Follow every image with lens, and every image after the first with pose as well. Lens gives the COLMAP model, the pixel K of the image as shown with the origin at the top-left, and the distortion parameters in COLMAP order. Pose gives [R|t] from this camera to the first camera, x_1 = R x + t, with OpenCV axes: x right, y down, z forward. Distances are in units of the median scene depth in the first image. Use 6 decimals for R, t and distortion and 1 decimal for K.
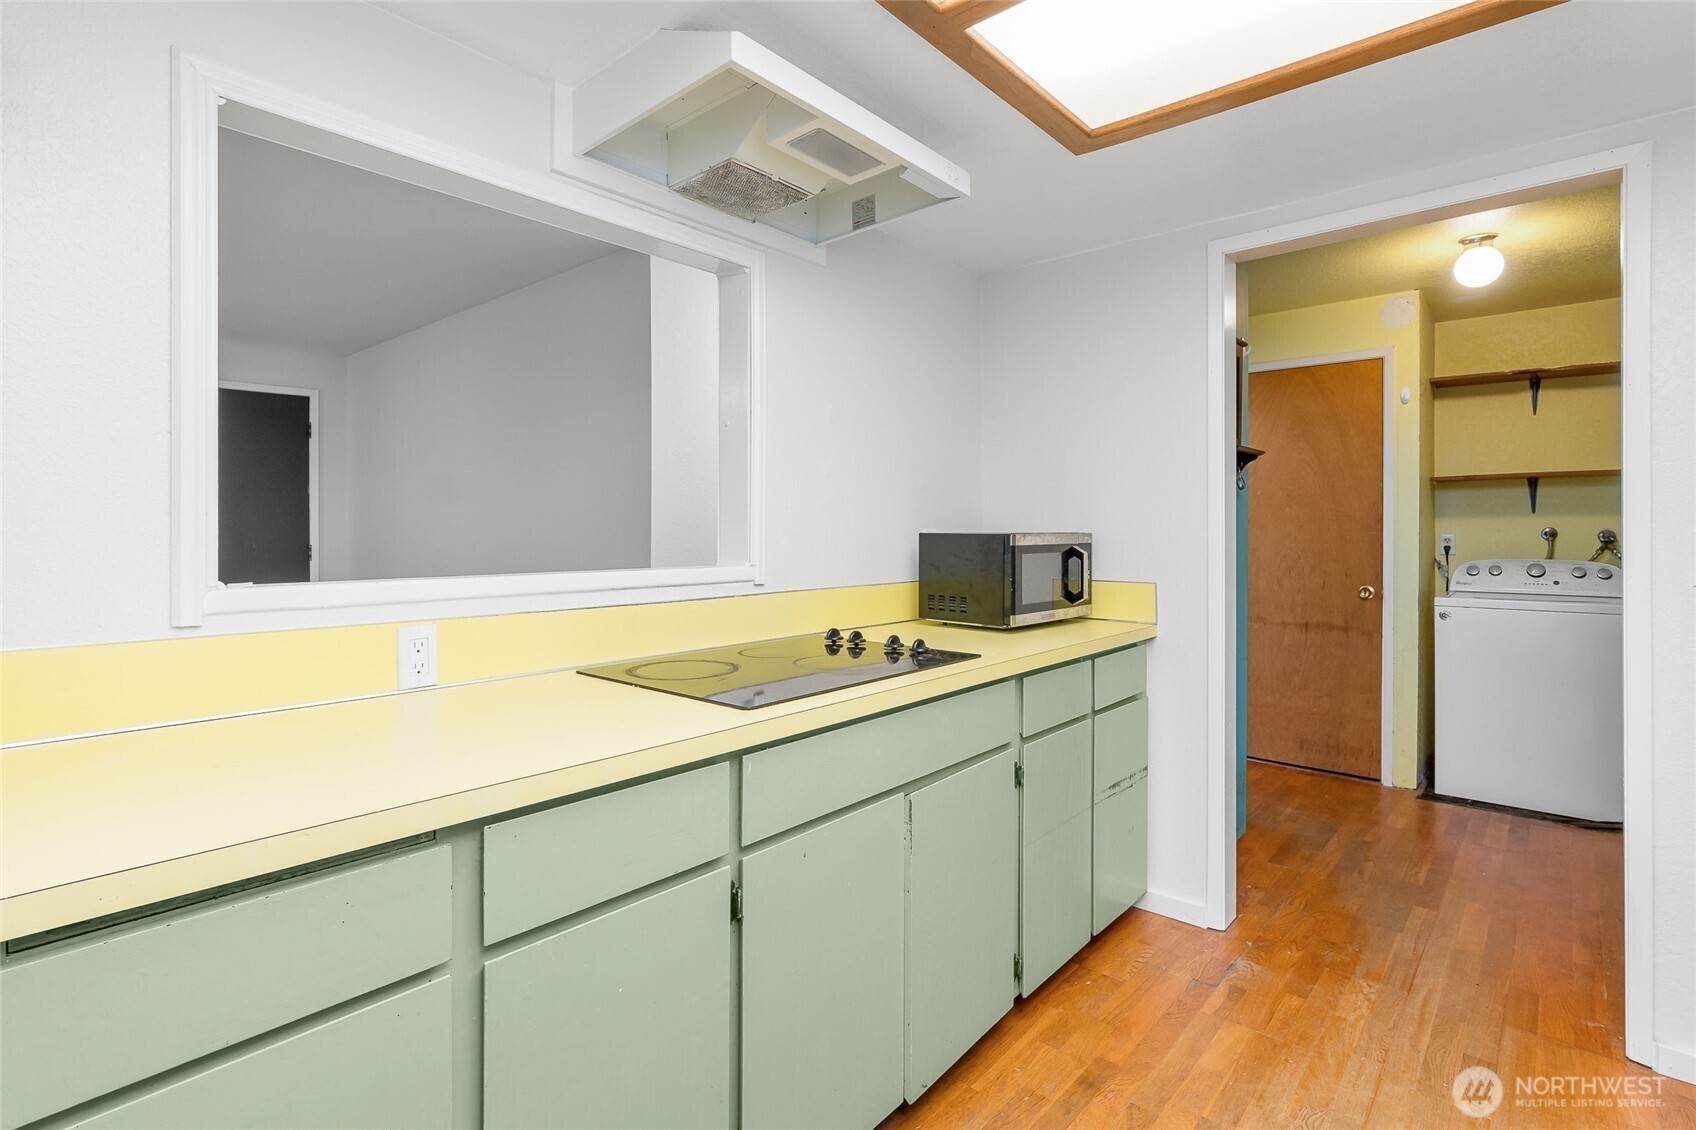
lens RADIAL K [[821.2, 0, 844.4], [0, 821.2, 532.3], [0, 0, 1]] dist [0.000025, -0.000191]
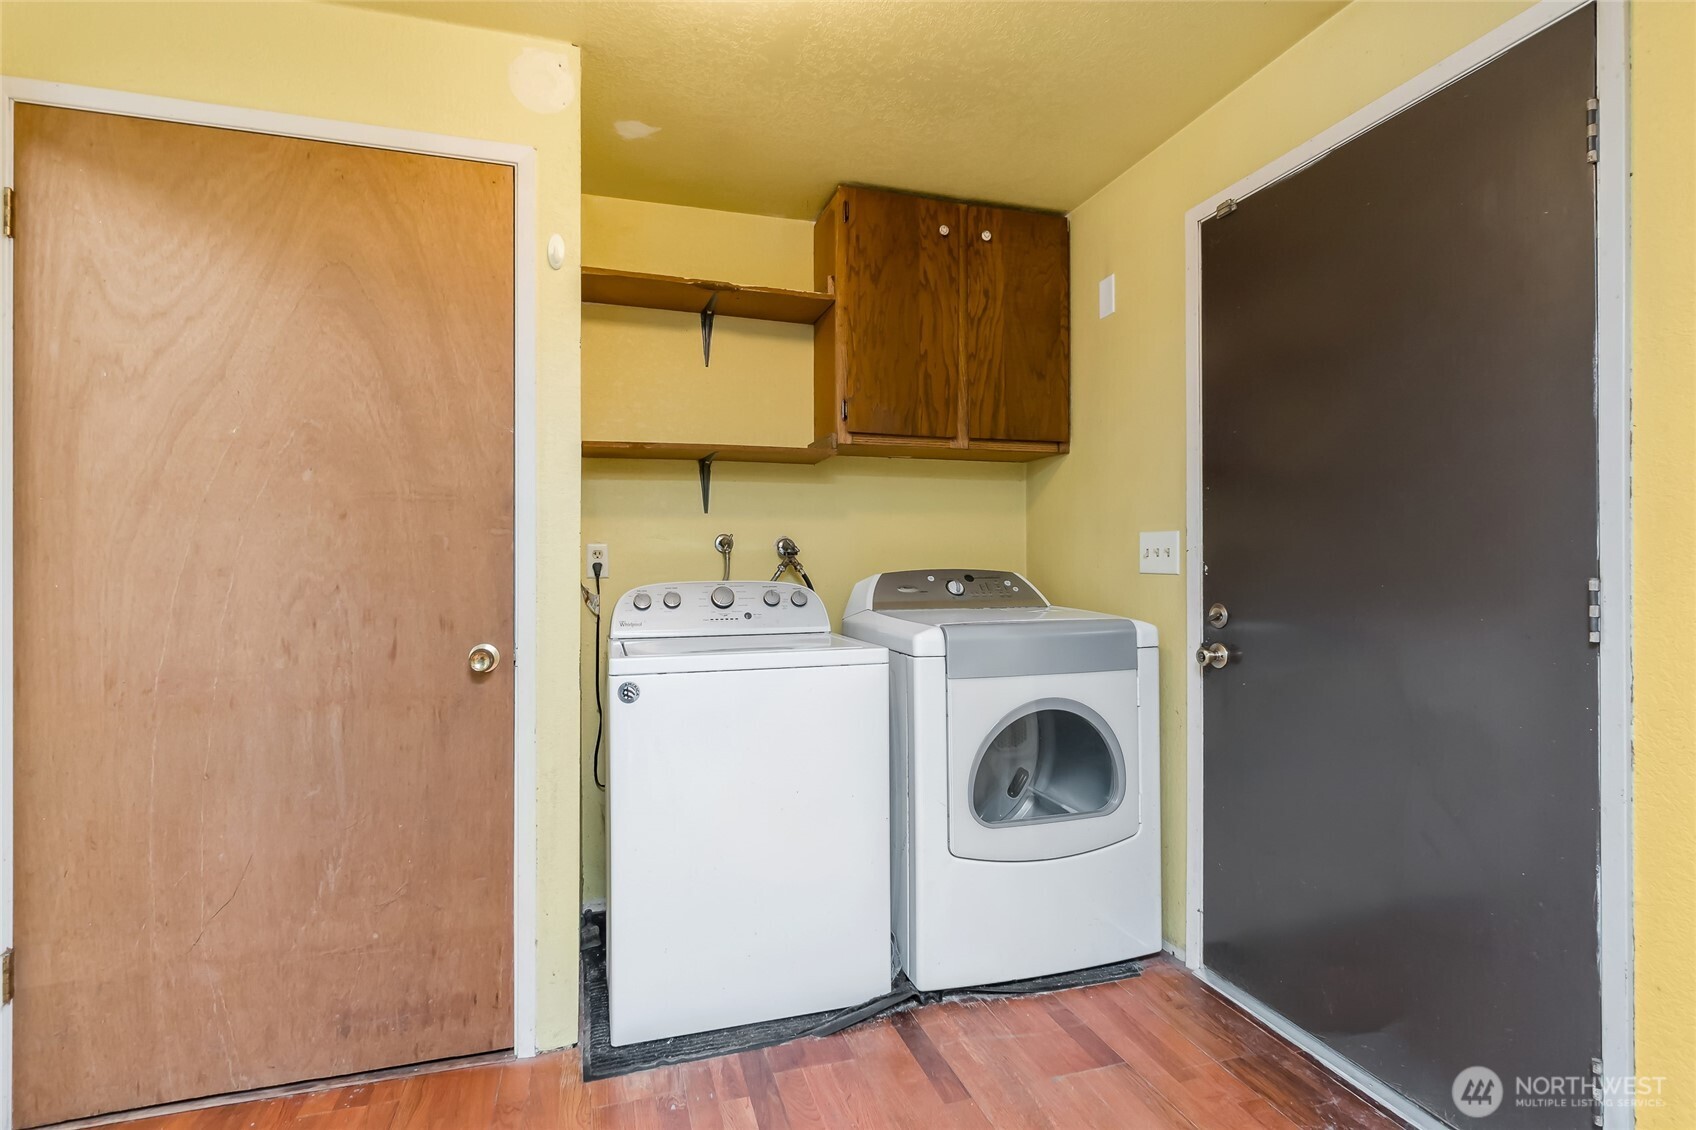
lens RADIAL K [[821.2, 0, 849.1], [0, 821.2, 562.3], [0, 0, 1]] dist [0.000025, -0.000191]
pose [[0.527397, -0.000135, 0.849619, 0.341770], [0.004644, 0.999986, -0.002724, 0.020245], [-0.849606, 0.005383, 0.527390, 0.565751]]
